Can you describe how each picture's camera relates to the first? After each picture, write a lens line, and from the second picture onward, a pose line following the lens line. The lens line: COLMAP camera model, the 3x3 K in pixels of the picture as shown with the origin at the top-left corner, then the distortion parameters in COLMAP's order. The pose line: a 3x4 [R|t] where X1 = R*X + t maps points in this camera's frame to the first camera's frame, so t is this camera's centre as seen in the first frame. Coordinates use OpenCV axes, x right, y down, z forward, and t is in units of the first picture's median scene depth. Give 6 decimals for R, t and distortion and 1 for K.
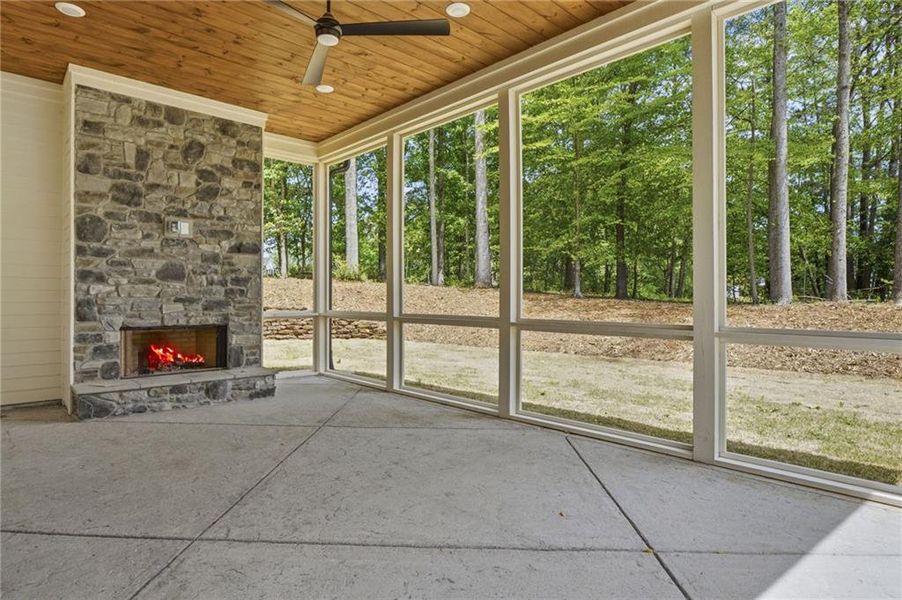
lens RADIAL K [[503.2, 0, 451.0], [0, 503.2, 300.0], [0, 0, 1]] dist [-0.025212, 0.000121]
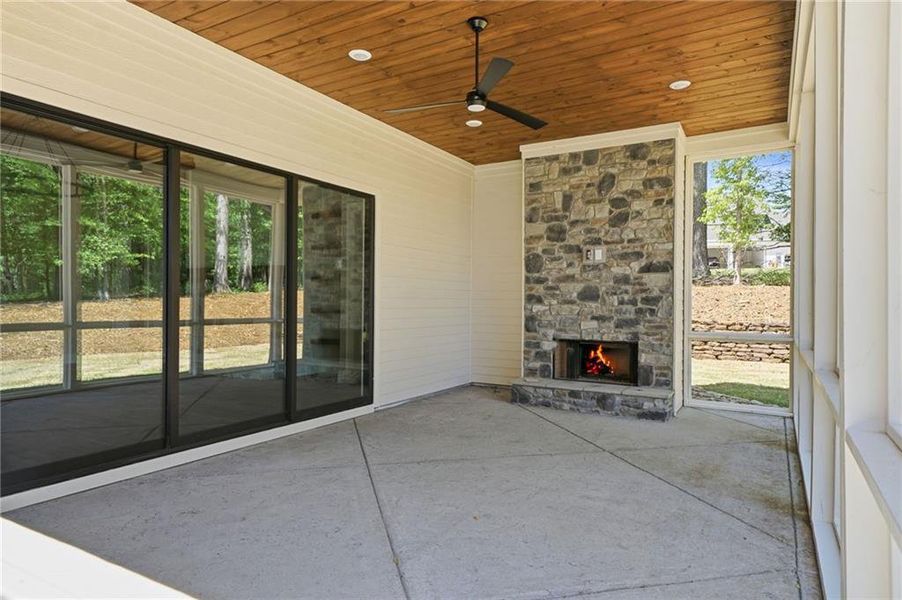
lens RADIAL K [[570.1, 0, 451.7], [0, 570.1, 309.4], [0, 0, 1]] dist [0.008579, -0.000697]
pose [[0.251813, 0.014164, -0.967672, 0.651017], [-0.012316, 0.999859, 0.011430, -0.031096], [0.967698, 0.009040, 0.251951, 0.365234]]
